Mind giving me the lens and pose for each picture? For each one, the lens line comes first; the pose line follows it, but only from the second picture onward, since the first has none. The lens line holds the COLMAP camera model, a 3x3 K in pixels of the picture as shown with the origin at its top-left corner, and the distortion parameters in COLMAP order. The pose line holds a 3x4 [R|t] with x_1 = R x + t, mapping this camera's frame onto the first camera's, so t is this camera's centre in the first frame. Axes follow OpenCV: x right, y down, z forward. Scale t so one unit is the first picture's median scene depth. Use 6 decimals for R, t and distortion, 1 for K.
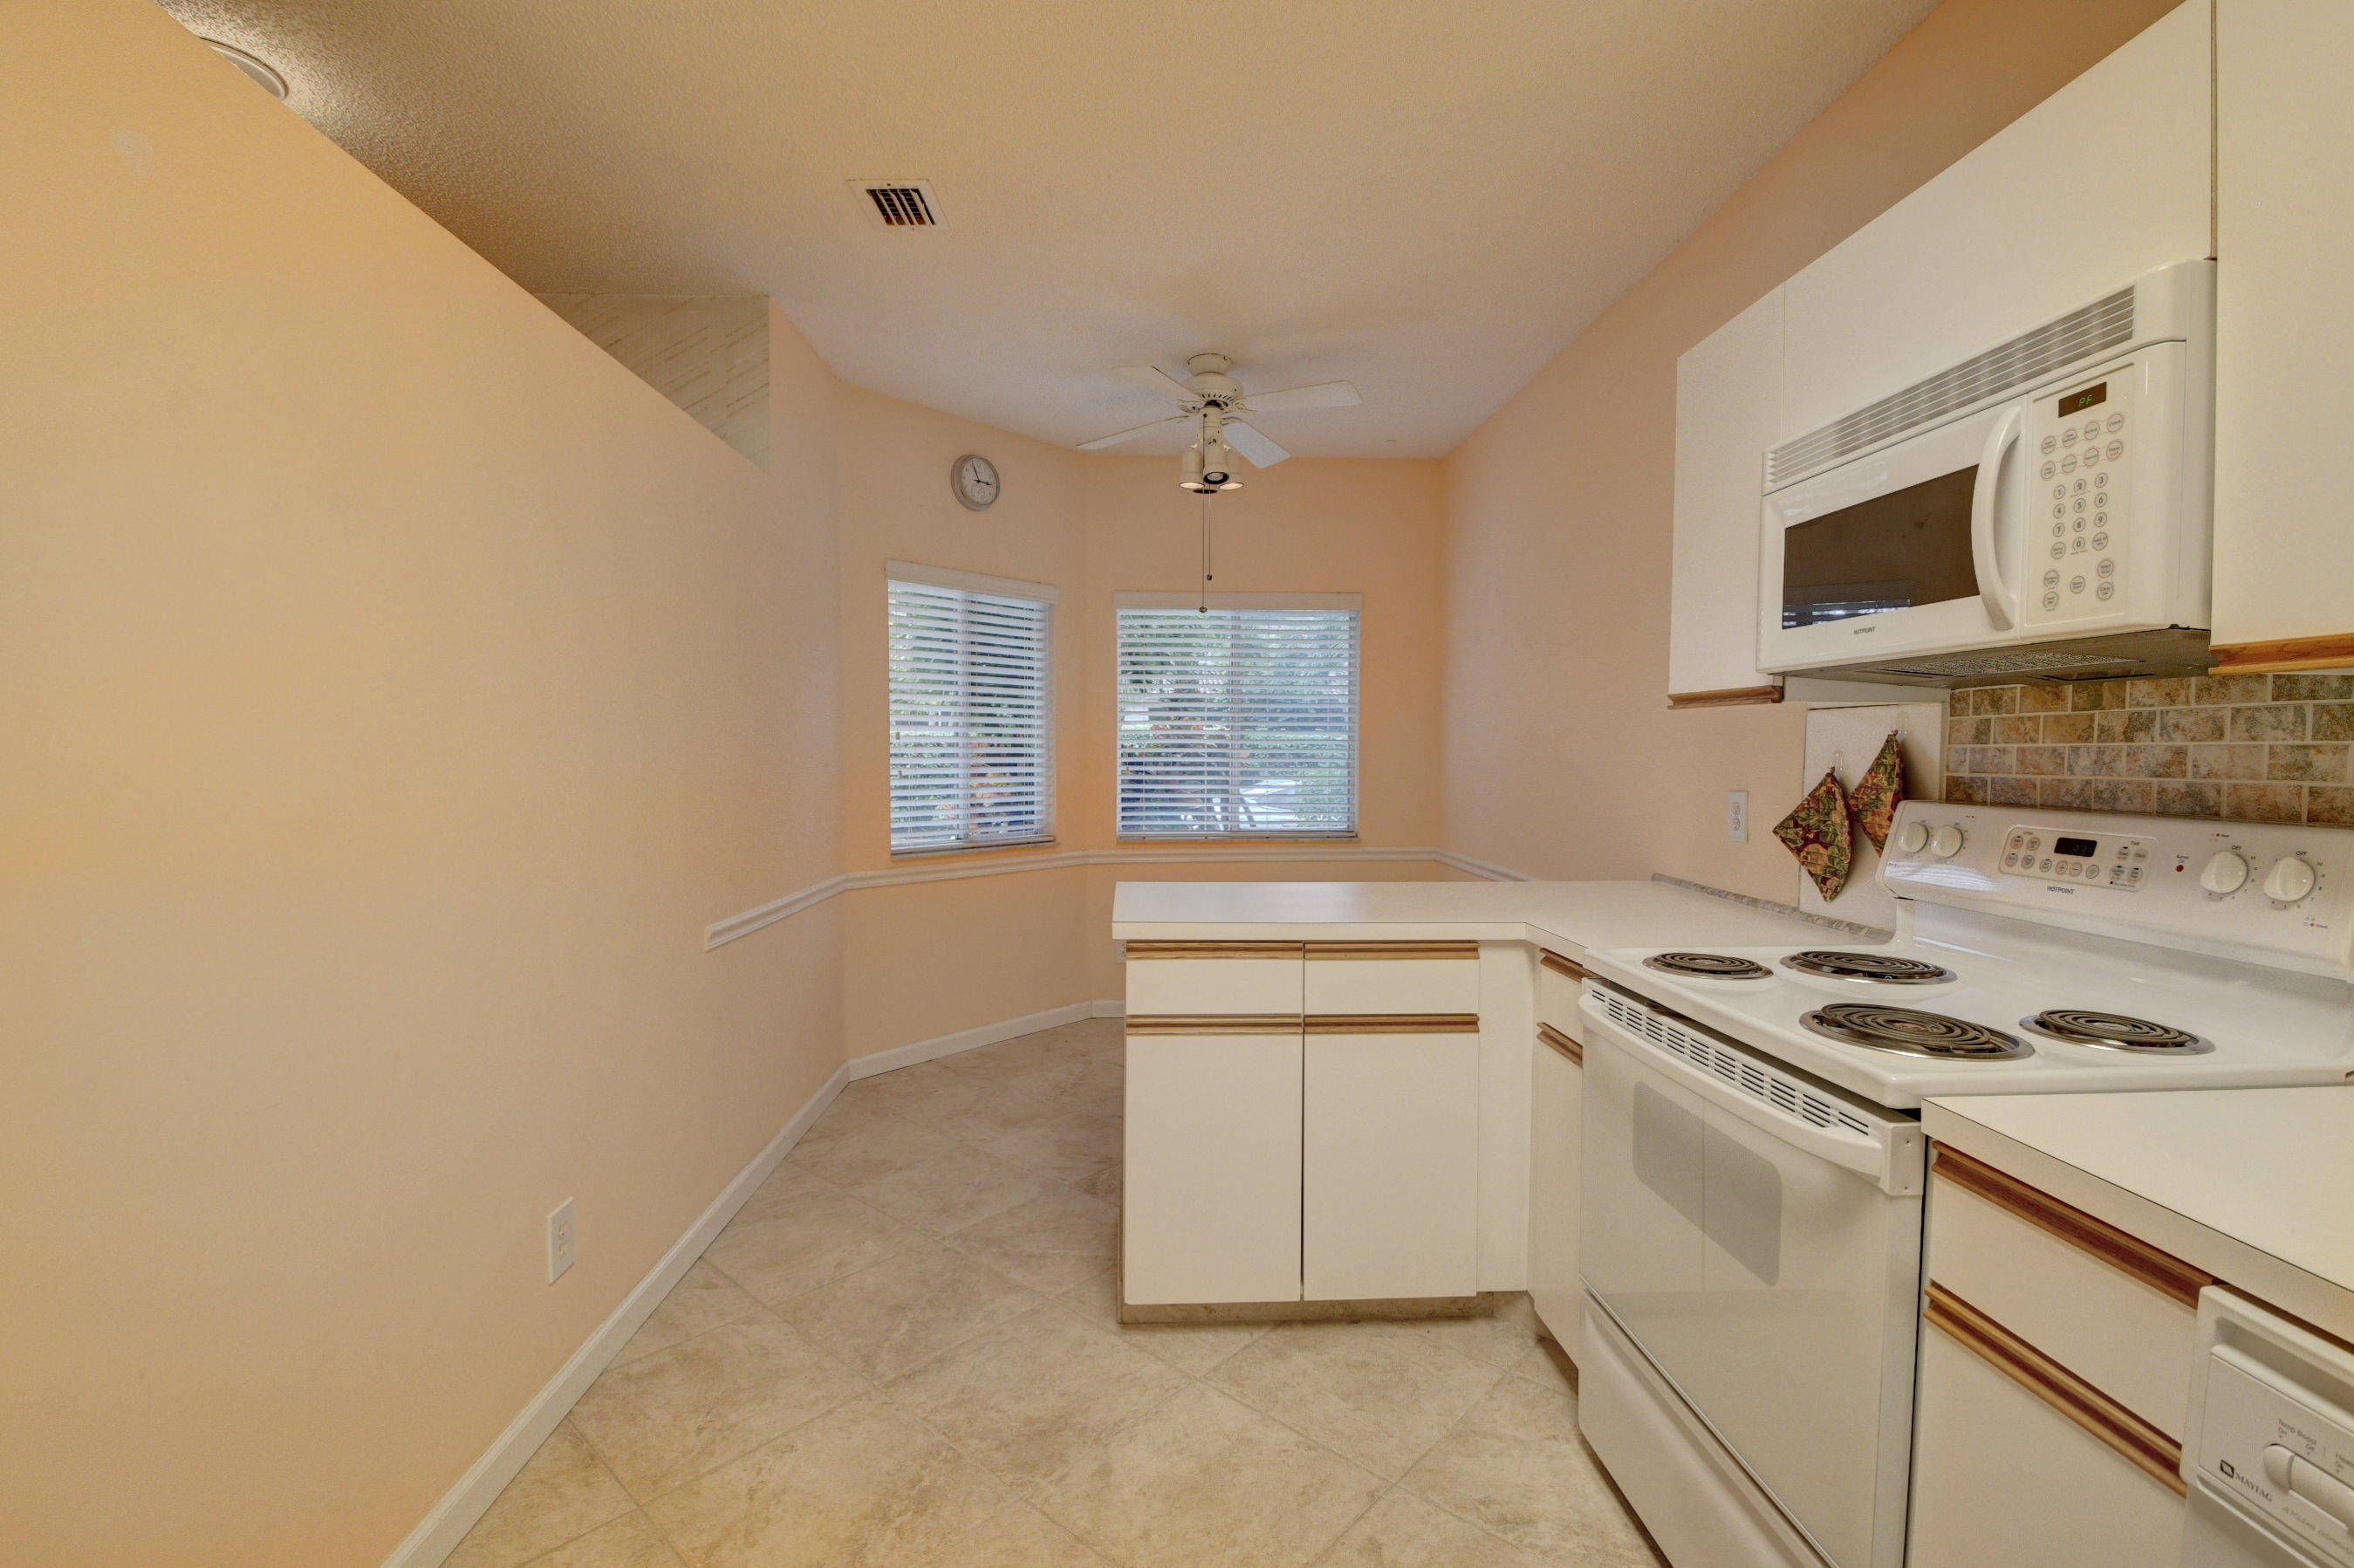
lens RADIAL K [[1050.4, 0, 1177.0], [0, 1050.4, 784.0], [0, 0, 1]] dist [-0.018076, -0.000352]
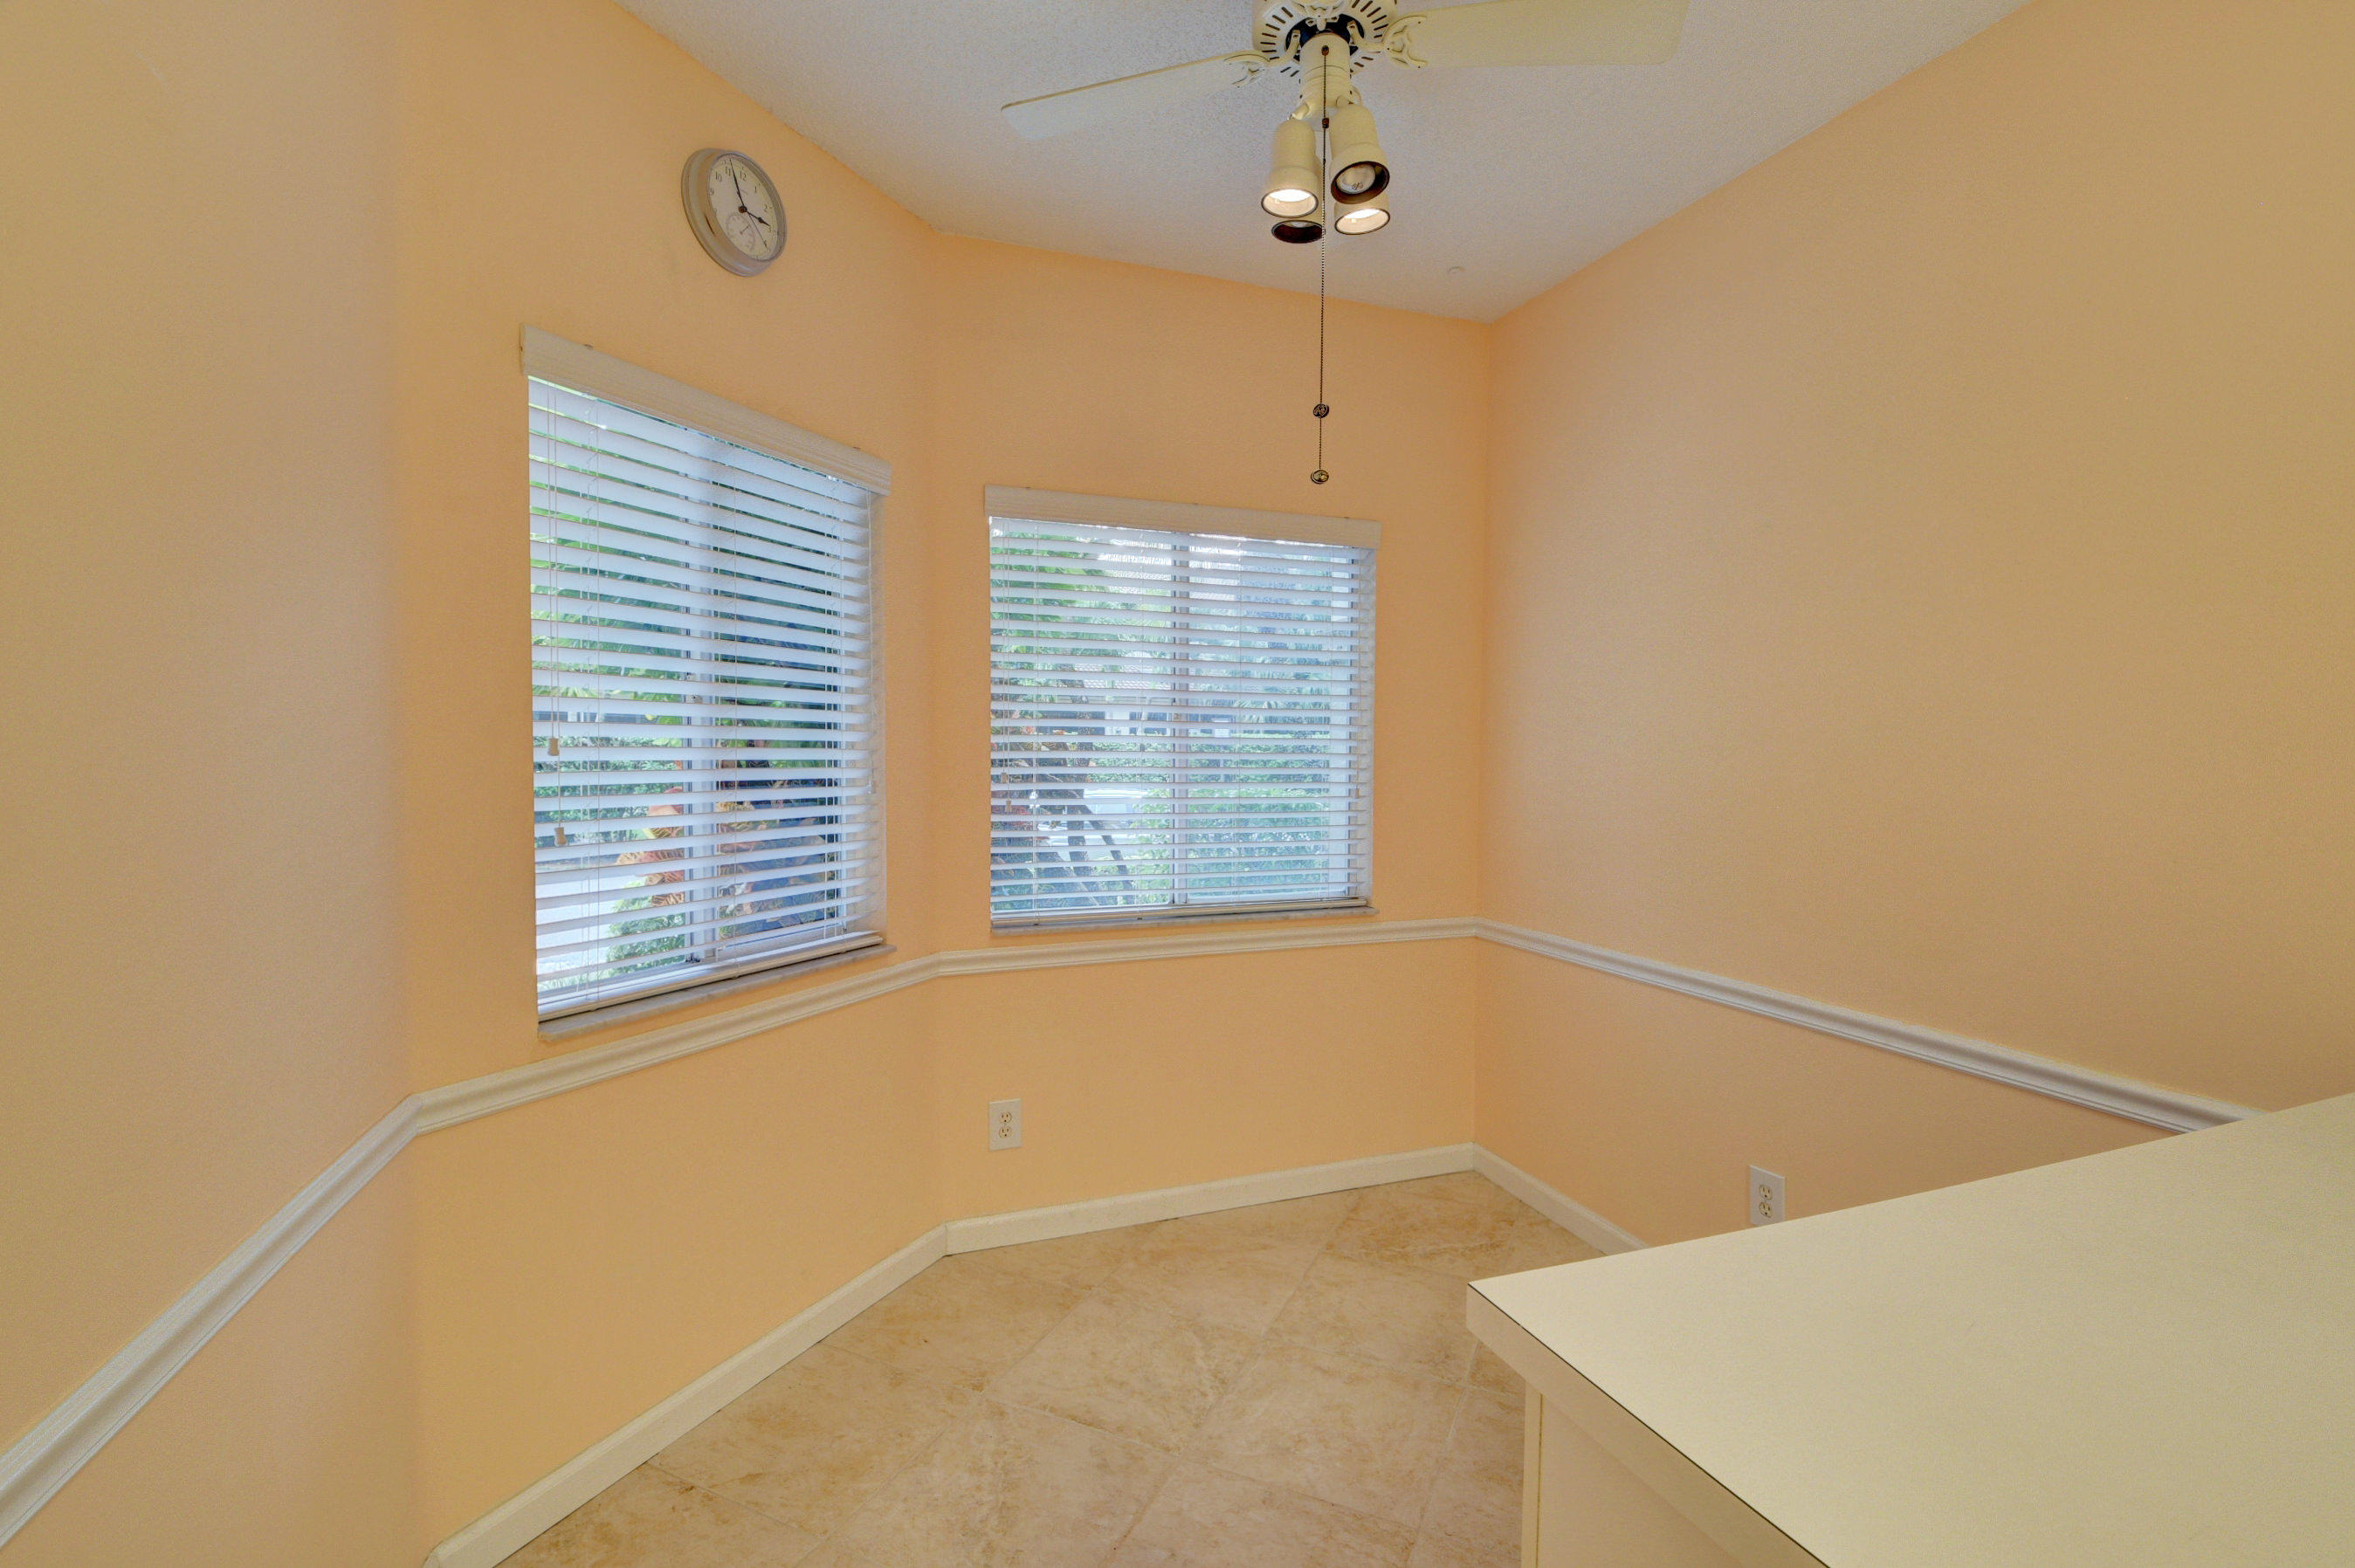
lens RADIAL K [[1050.7, 0, 1177.5], [0, 1050.7, 784.0], [0, 0, 1]] dist [-0.018076, -0.000352]
pose [[0.954975, -0.004204, 0.296657, -0.141043], [0.004784, 0.999988, -0.001227, -0.026345], [-0.296648, 0.002591, 0.954983, 0.486877]]
